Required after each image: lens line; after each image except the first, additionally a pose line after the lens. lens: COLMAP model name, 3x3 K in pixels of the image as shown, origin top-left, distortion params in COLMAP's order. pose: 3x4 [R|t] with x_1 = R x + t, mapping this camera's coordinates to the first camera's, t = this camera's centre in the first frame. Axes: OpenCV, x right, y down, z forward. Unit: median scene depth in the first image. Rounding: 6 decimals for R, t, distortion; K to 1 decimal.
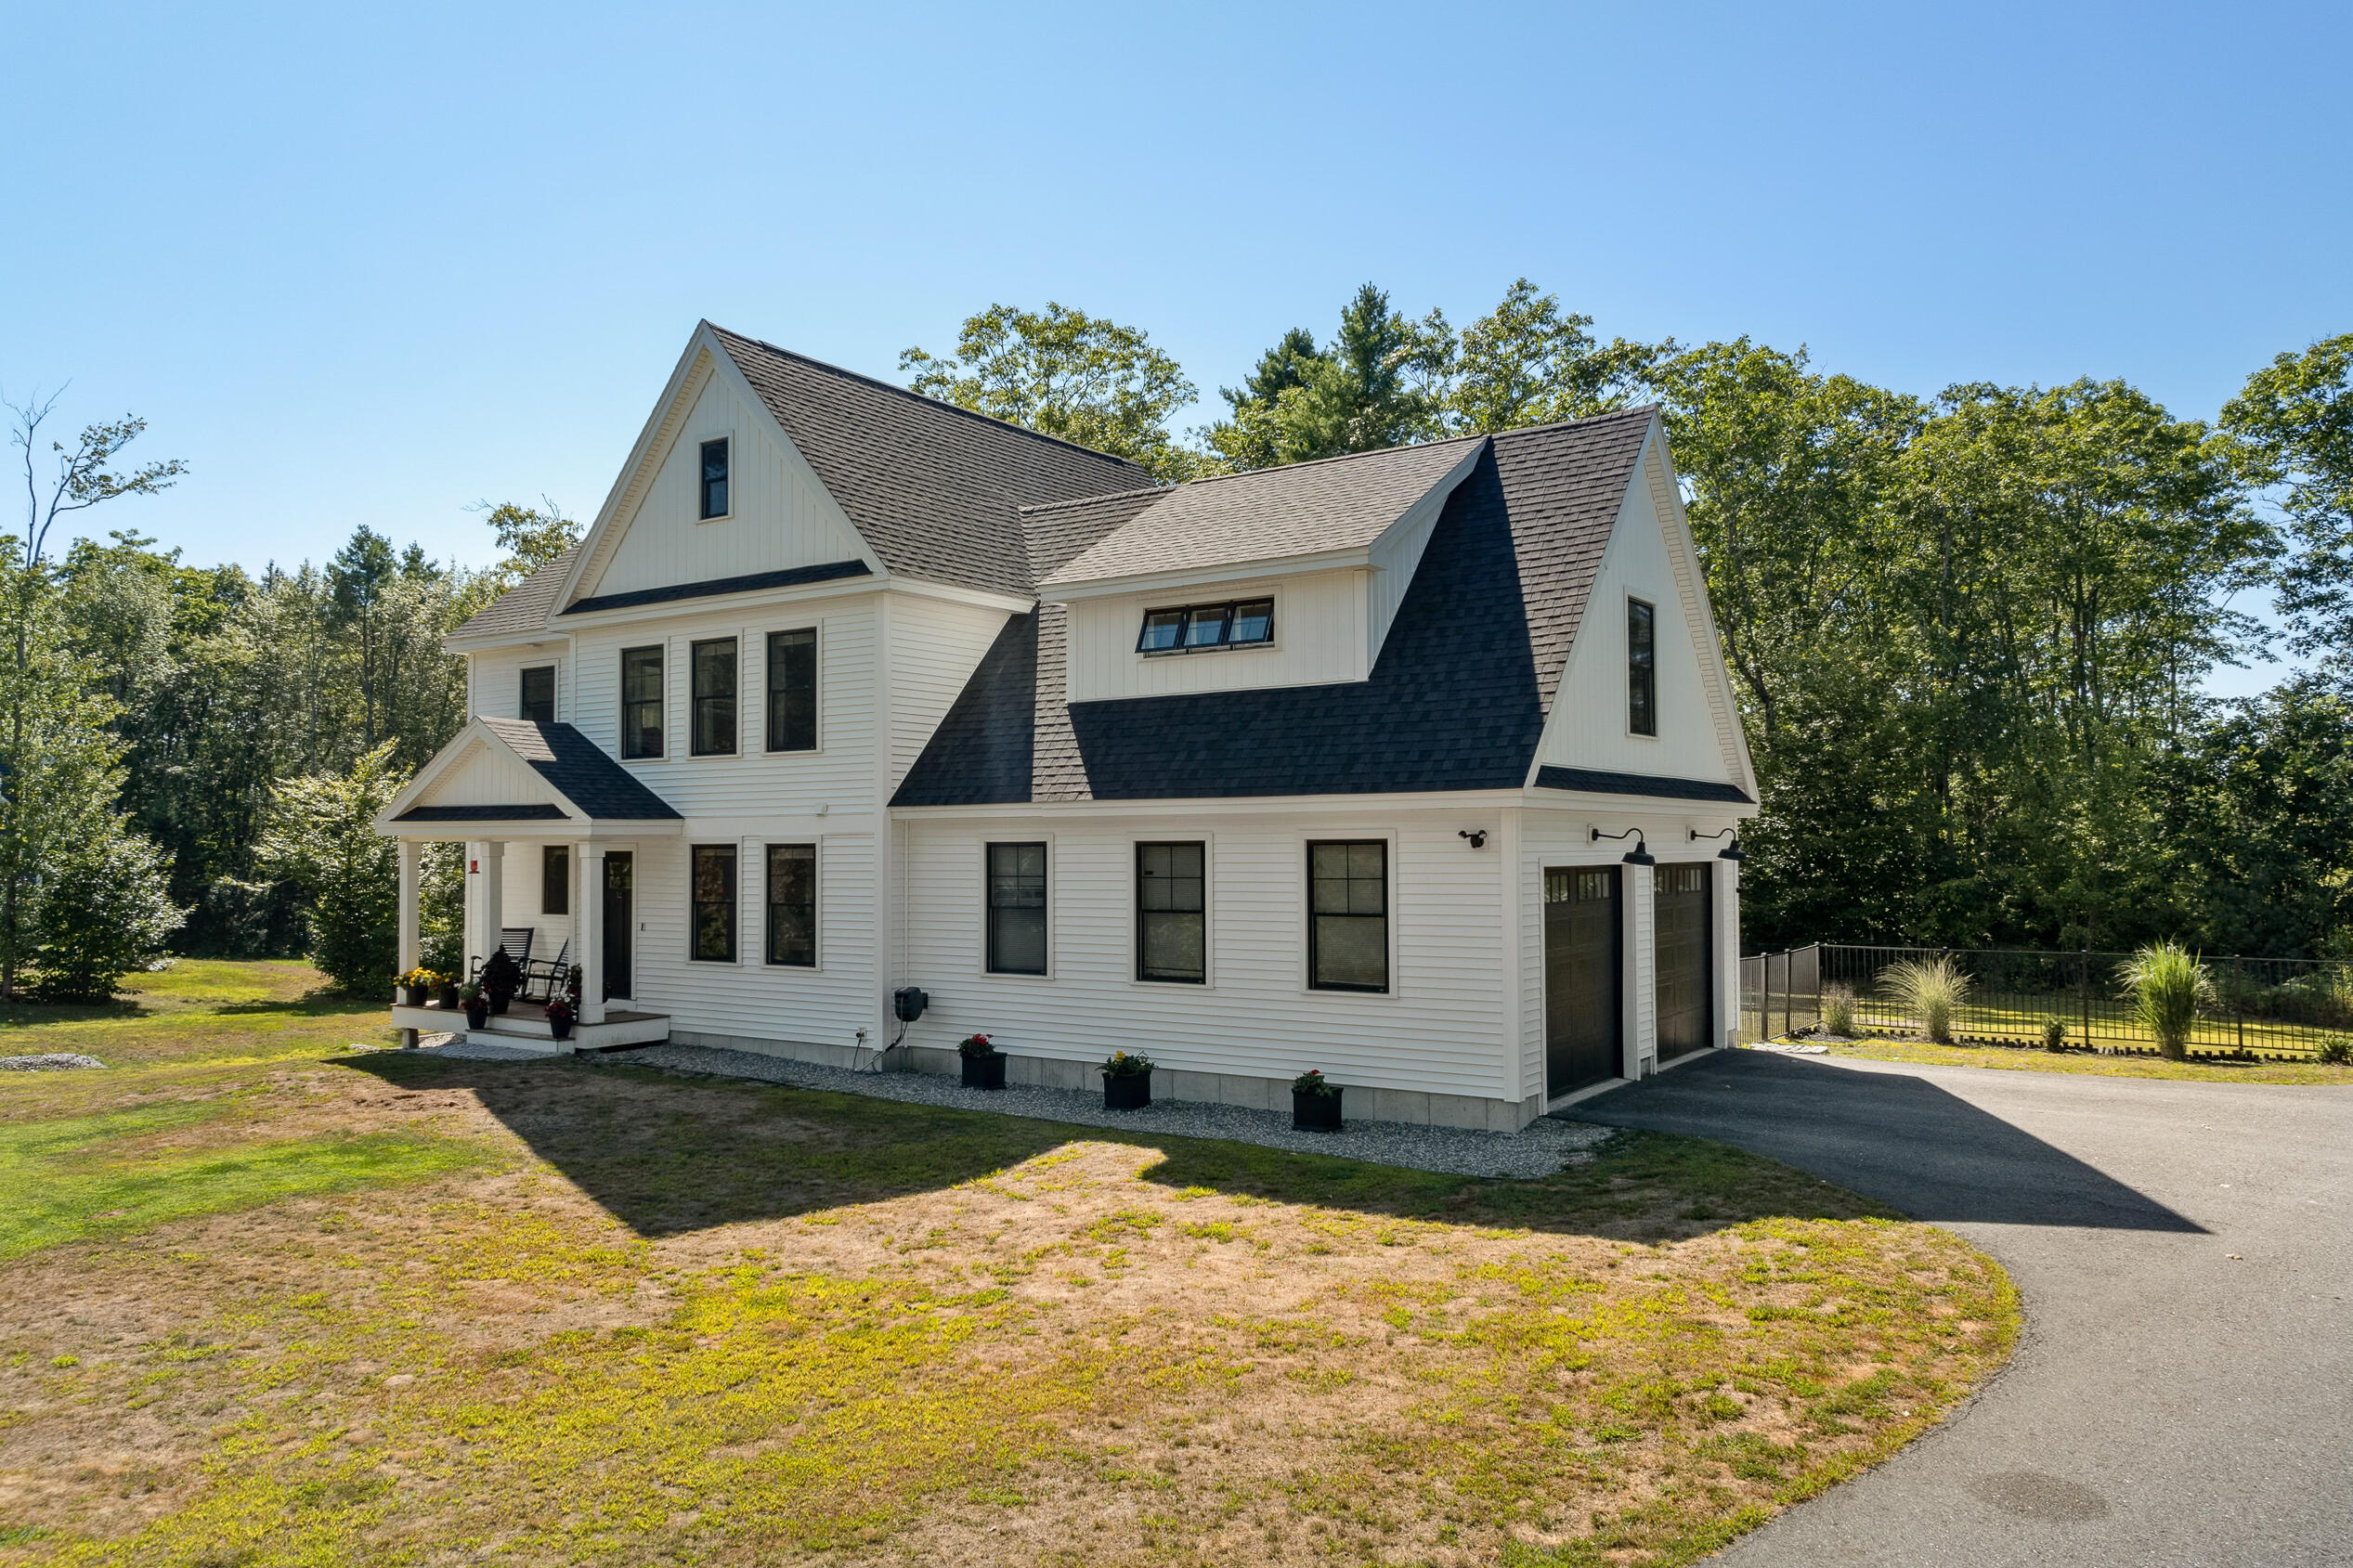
lens RADIAL K [[1648.0, 0, 1173.8], [0, 1648.0, 819.9], [0, 0, 1]] dist [-0.005006, -0.001010]
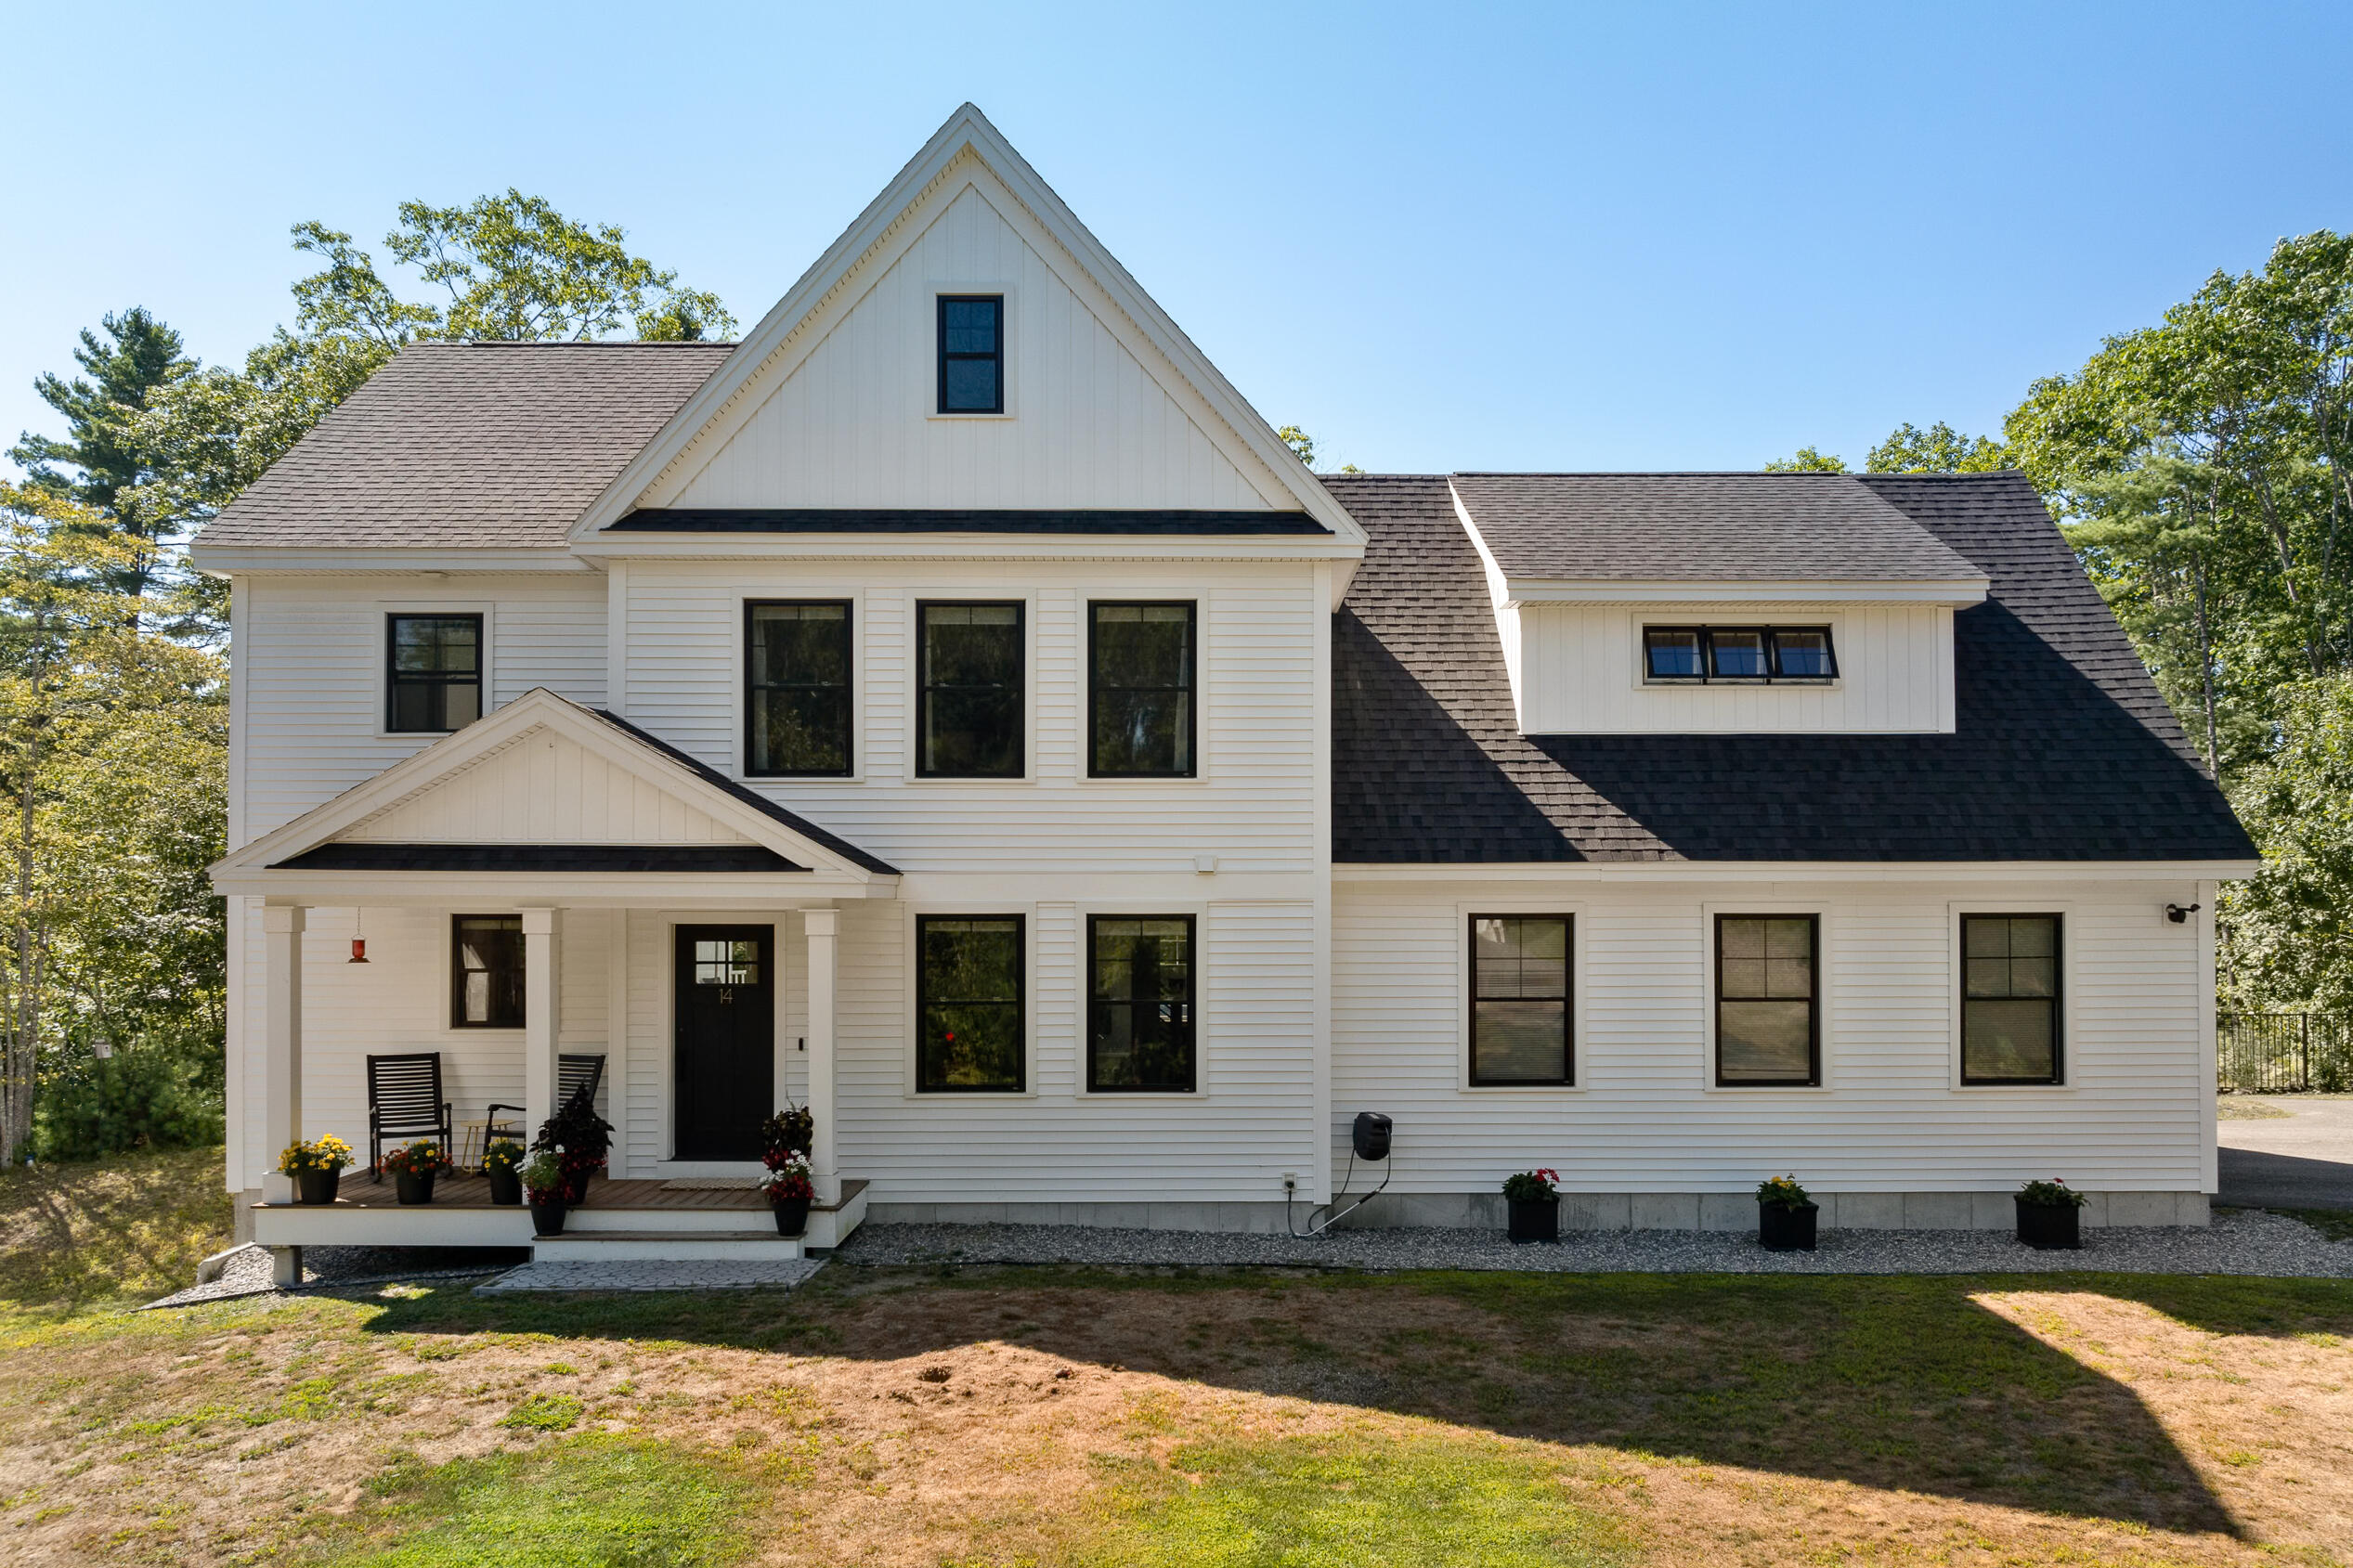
lens RADIAL K [[1615.4, 0, 1179.0], [0, 1615.4, 921.1], [0, 0, 1]] dist [0.006795, 0.000878]
pose [[0.821880, 0.001489, 0.569659, -0.571666], [-0.012615, 0.999799, 0.015588, 0.006411], [-0.569521, -0.019998, 0.821734, 0.420050]]
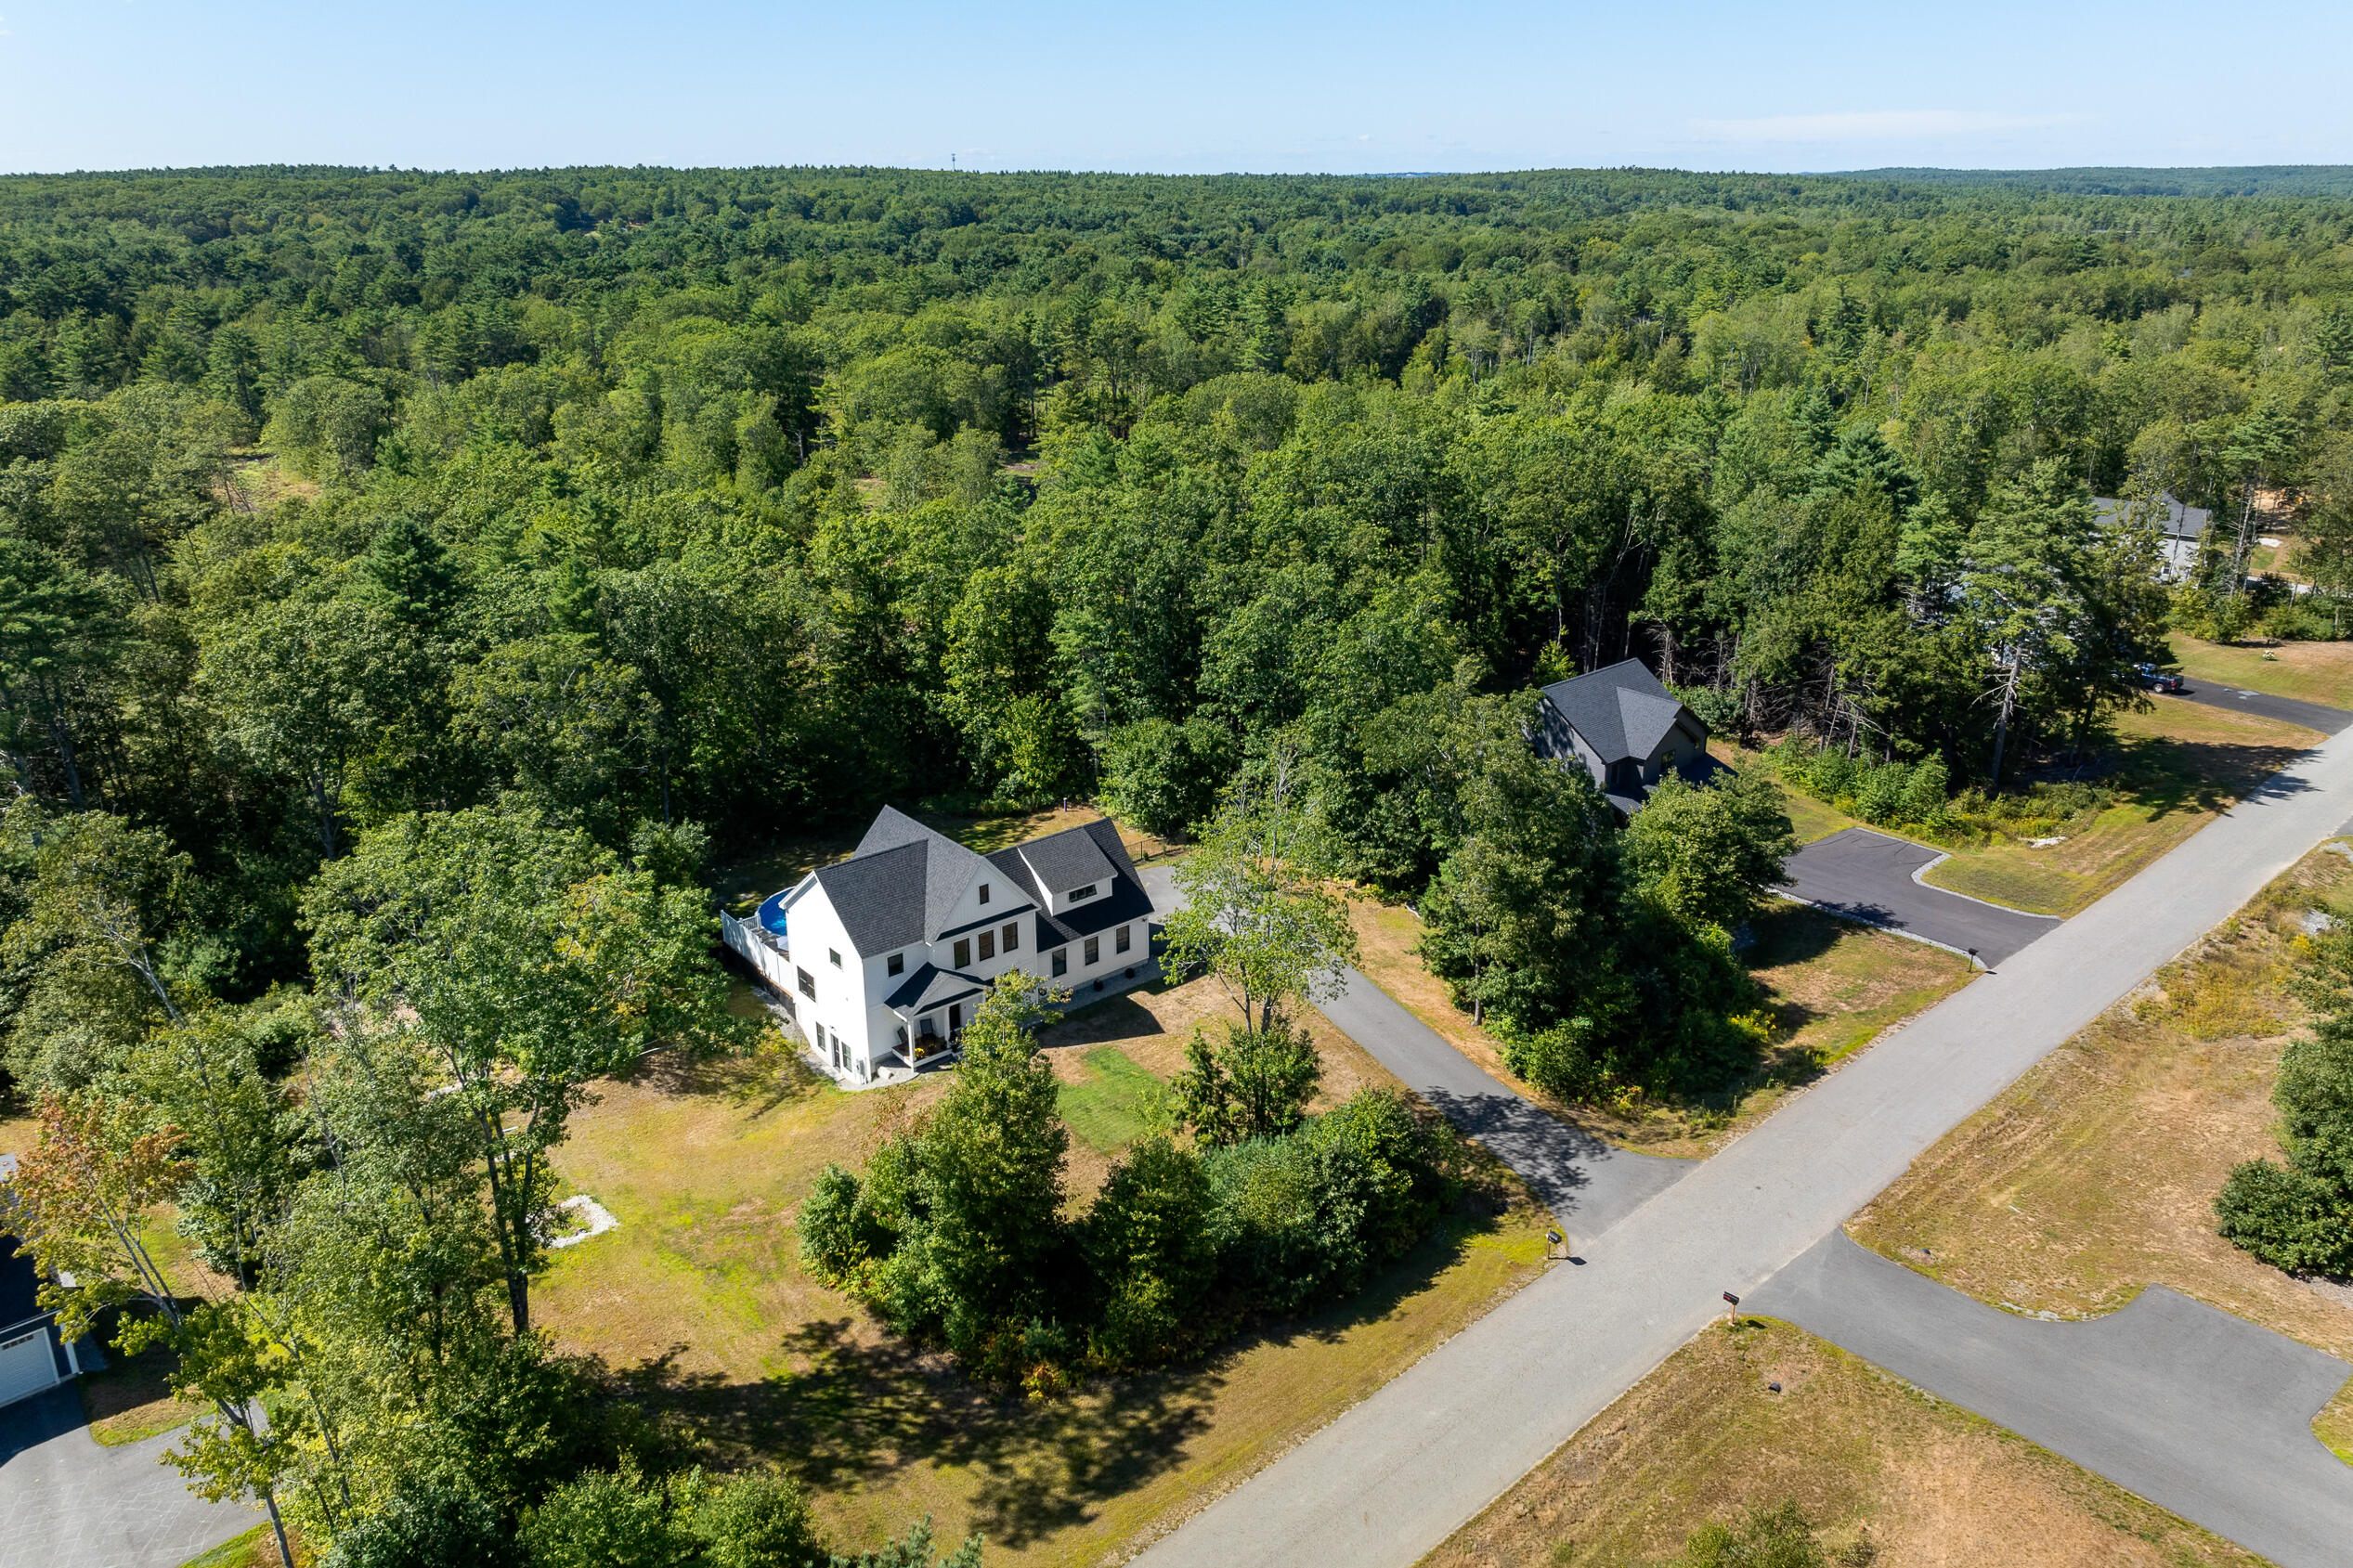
lens RADIAL K [[1615.1, 0, 1185.0], [0, 1615.1, 825.8], [0, 0, 1]] dist [-0.008060, -0.004283]
pose [[0.248038, -0.362525, 0.898361, -3.442502], [-0.028160, 0.924250, 0.380747, -1.780370], [-0.968341, -0.119738, 0.219040, -0.245139]]
